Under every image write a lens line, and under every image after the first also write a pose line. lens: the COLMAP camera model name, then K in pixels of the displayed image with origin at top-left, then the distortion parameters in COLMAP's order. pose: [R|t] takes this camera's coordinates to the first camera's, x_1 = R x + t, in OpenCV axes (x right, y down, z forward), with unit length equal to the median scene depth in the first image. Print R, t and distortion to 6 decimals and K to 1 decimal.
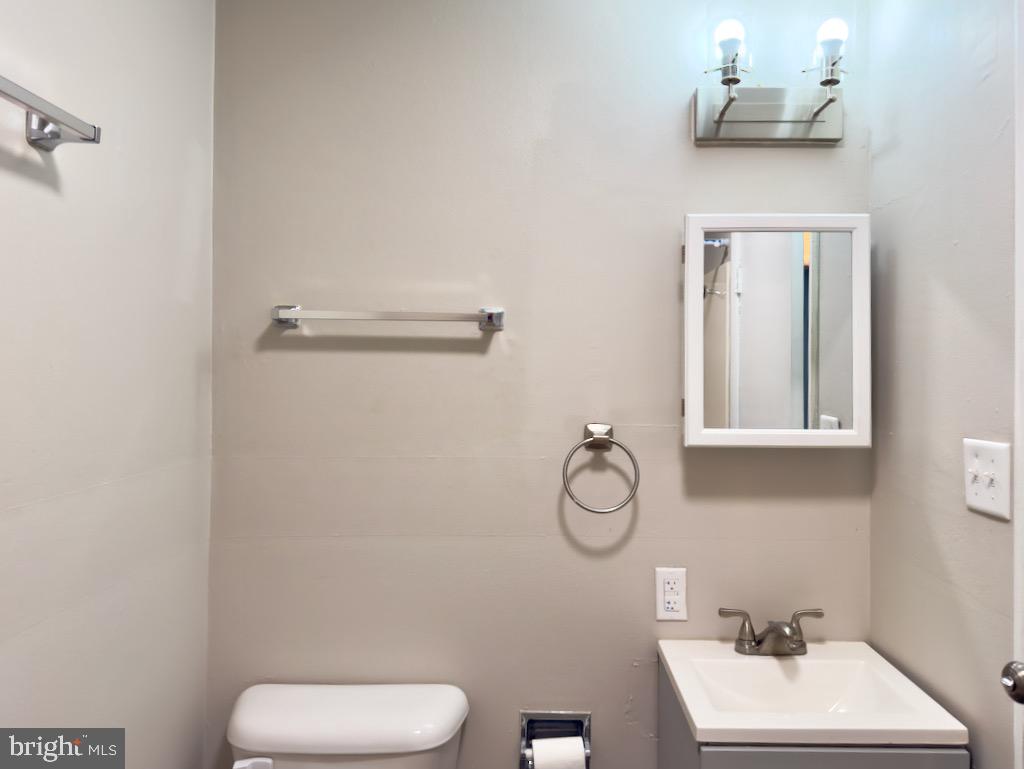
lens RADIAL K [[717.6, 0, 512.0], [0, 717.6, 384.5], [0, 0, 1]] dist [0.045187, -0.058037]
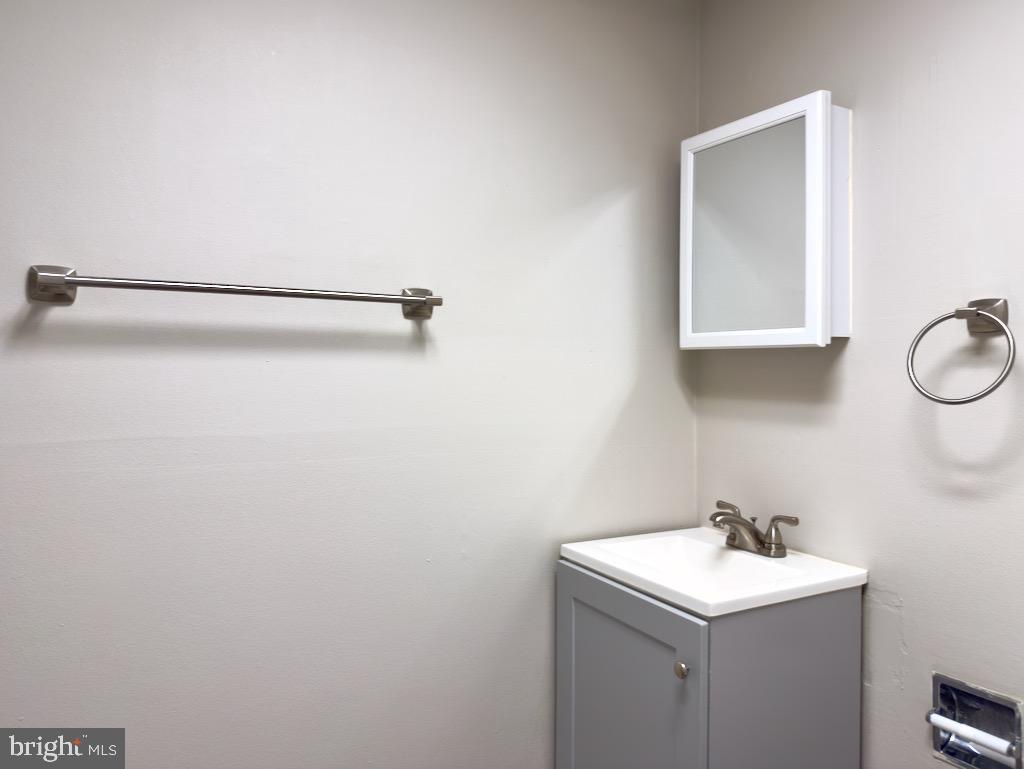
lens RADIAL K [[717.6, 0, 512.0], [0, 717.6, 384.5], [0, 0, 1]] dist [0.045187, -0.058037]
pose [[0.513942, 0.024362, -0.857479, 1.070198], [0.006352, 0.999461, 0.032203, 0.102661], [0.857802, -0.021997, 0.513510, 0.187607]]
